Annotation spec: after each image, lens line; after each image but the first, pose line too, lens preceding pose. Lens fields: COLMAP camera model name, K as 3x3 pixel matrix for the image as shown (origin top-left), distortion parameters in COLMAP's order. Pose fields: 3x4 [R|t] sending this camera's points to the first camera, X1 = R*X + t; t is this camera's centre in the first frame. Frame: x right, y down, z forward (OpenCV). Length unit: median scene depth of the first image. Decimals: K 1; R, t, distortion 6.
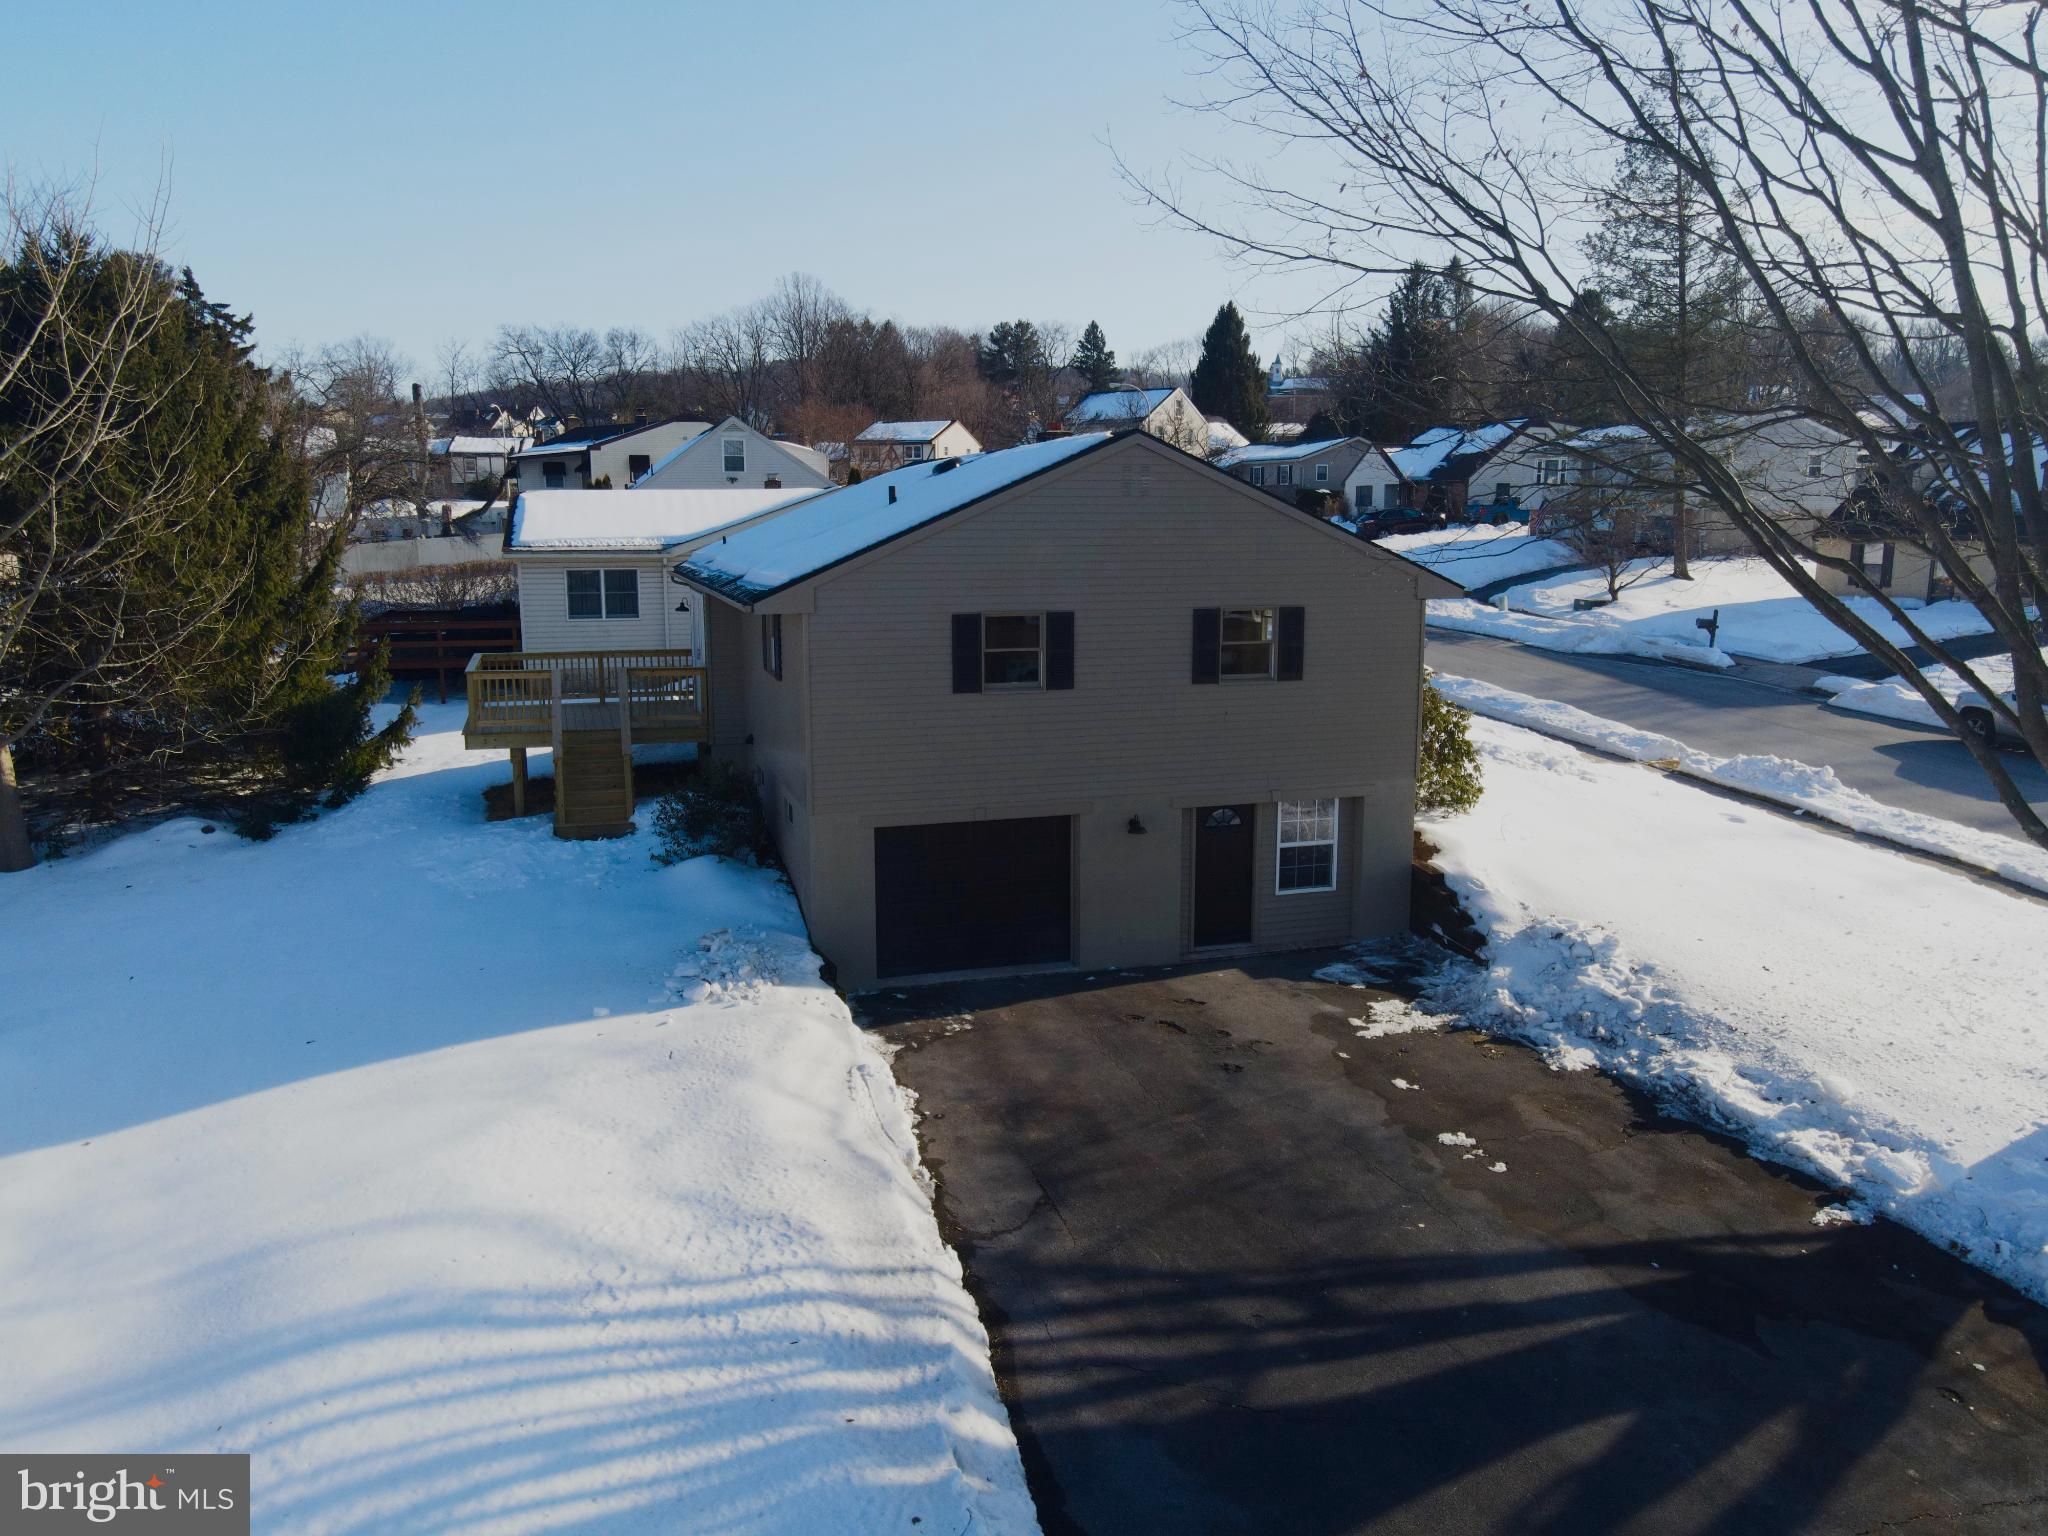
lens RADIAL K [[1487.3, 0, 1023.2], [0, 1487.3, 769.6], [0, 0, 1]] dist [0.012833, 0.006991]
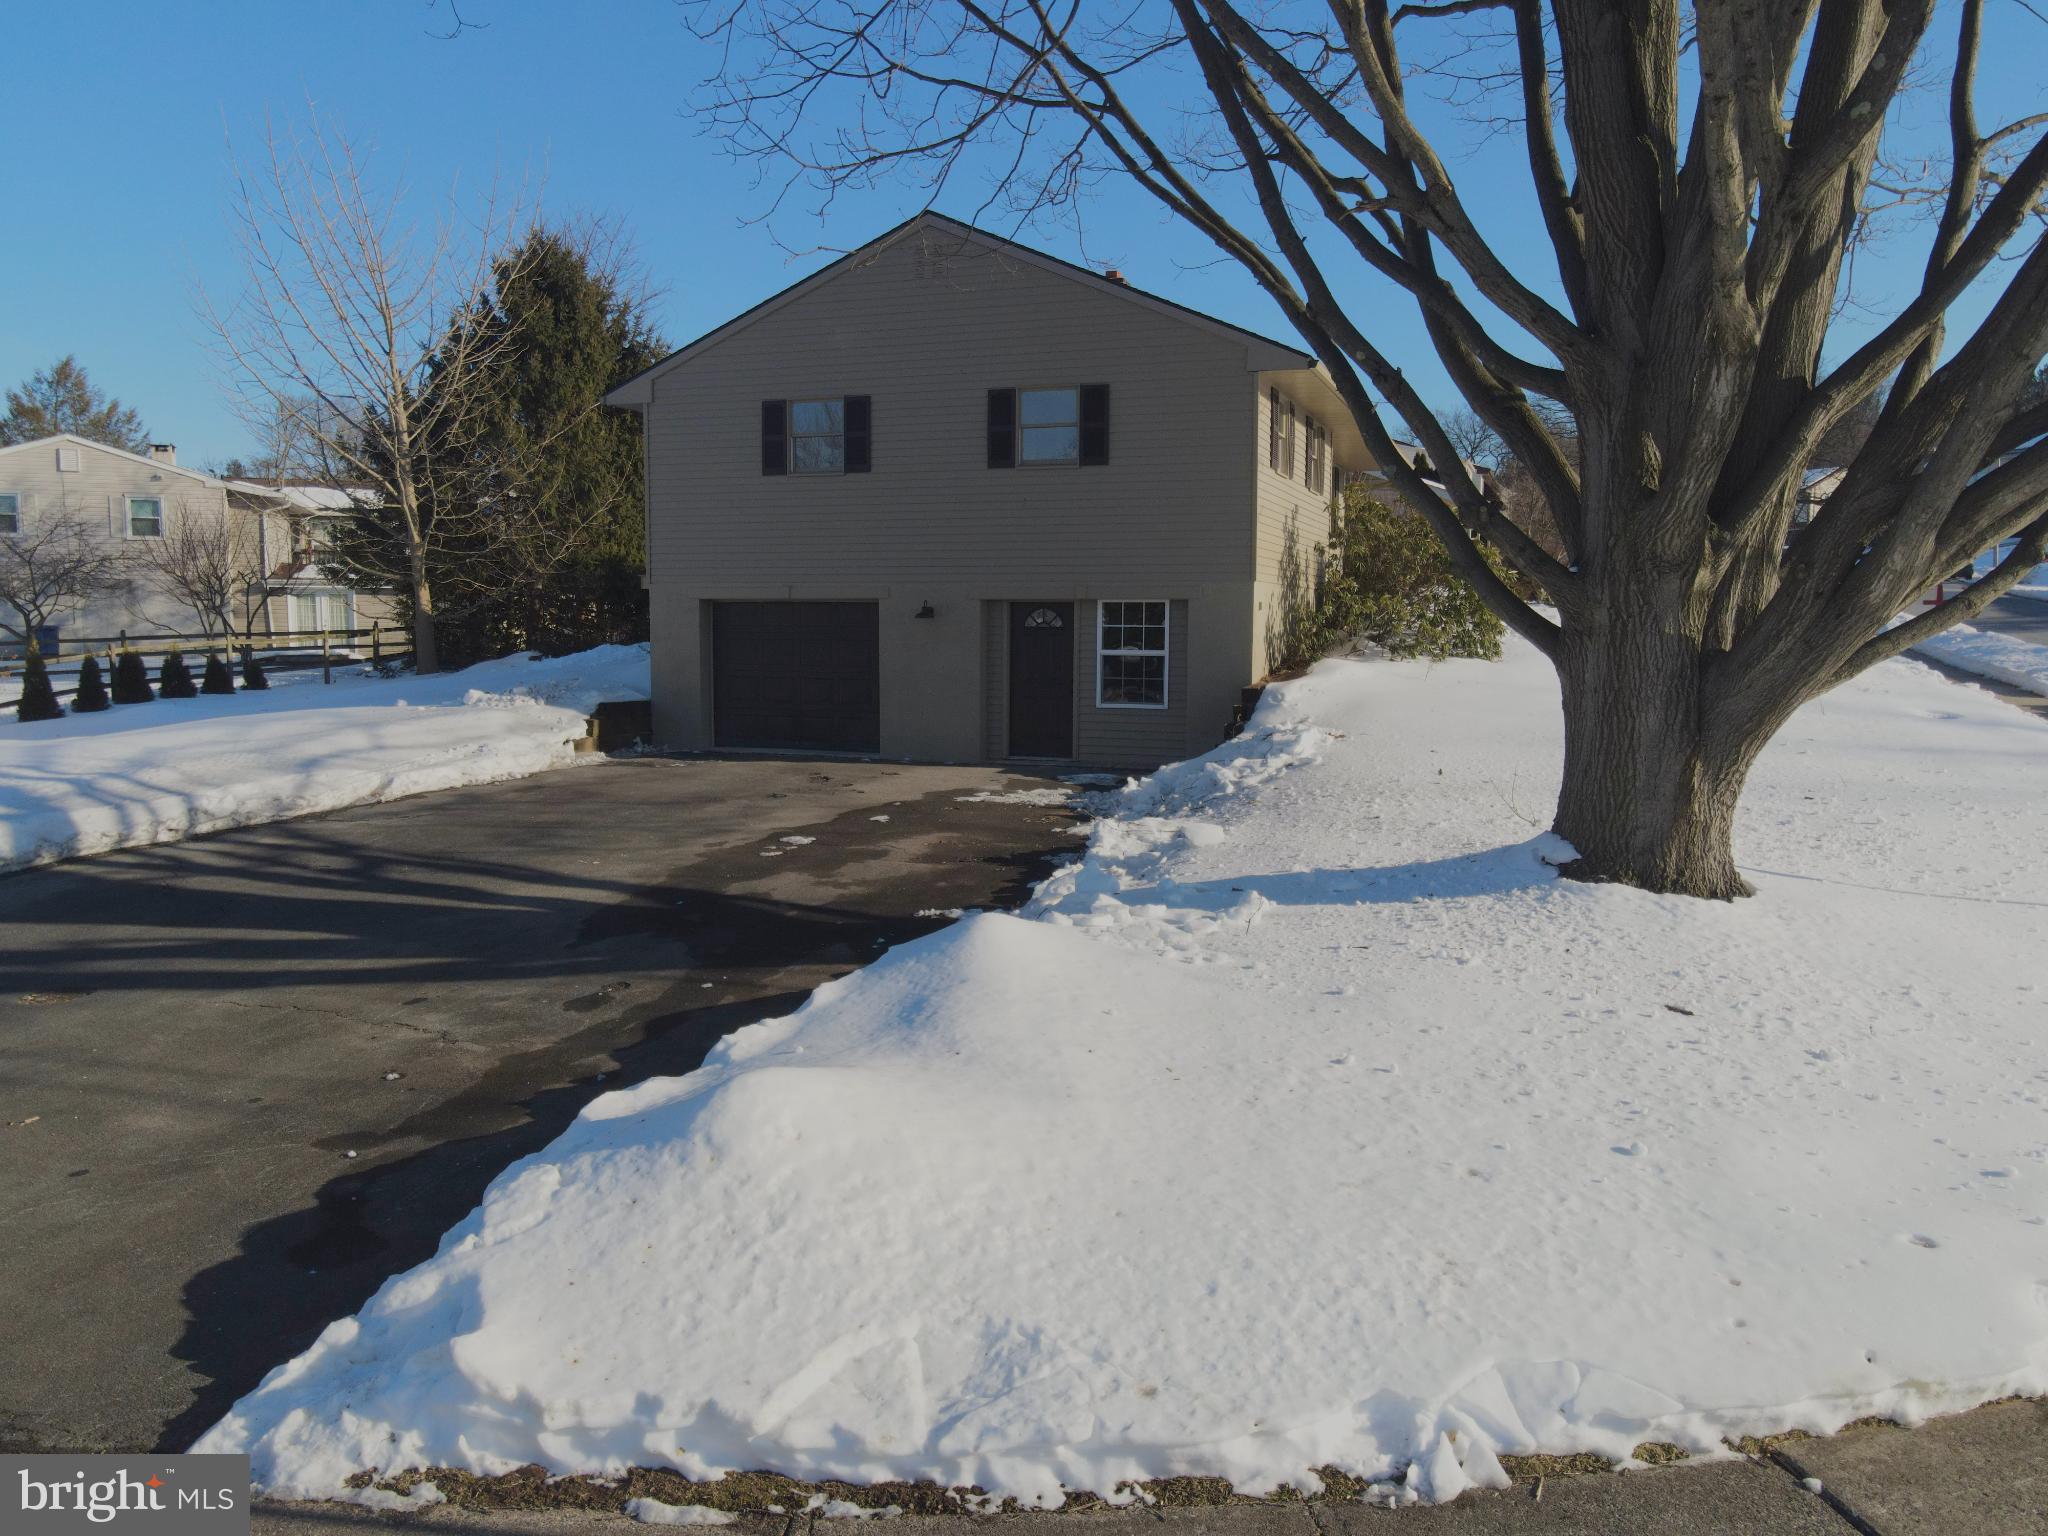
lens RADIAL K [[1487.3, 0, 1023.2], [0, 1487.3, 769.6], [0, 0, 1]] dist [0.012833, 0.006991]
pose [[0.797456, 0.066712, -0.599678, 0.684084], [-0.109638, 0.993345, -0.035291, 0.159337], [0.593333, 0.093890, 0.799463, 0.241058]]
